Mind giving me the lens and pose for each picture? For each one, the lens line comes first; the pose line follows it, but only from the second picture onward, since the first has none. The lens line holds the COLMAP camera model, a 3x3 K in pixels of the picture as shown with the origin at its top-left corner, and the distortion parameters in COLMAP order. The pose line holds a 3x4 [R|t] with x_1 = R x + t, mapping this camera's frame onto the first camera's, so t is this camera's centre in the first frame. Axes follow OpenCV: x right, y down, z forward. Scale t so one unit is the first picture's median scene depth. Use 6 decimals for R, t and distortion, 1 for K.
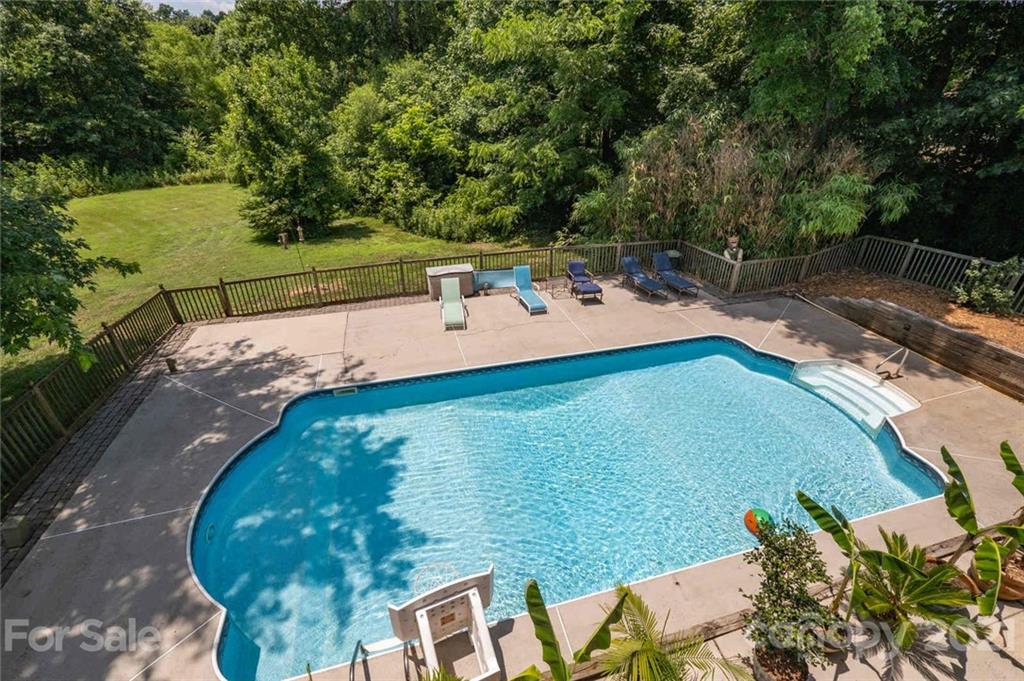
lens RADIAL K [[449.1, 0, 509.8], [0, 449.1, 337.6], [0, 0, 1]] dist [0.000303, 0.000015]
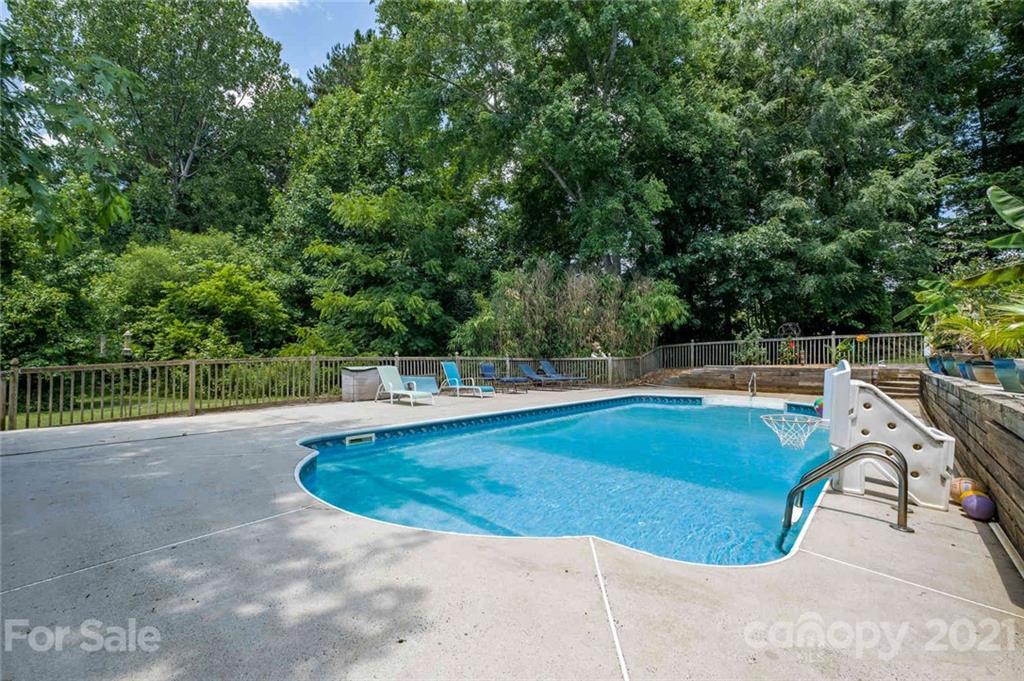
lens RADIAL K [[449.1, 0, 509.8], [0, 449.1, 337.6], [0, 0, 1]] dist [0.000303, 0.000015]
pose [[0.829042, 0.024286, 0.558658, -0.347082], [0.263672, 0.864041, -0.428848, 0.208160], [-0.493119, 0.502836, 0.709923, 0.205011]]
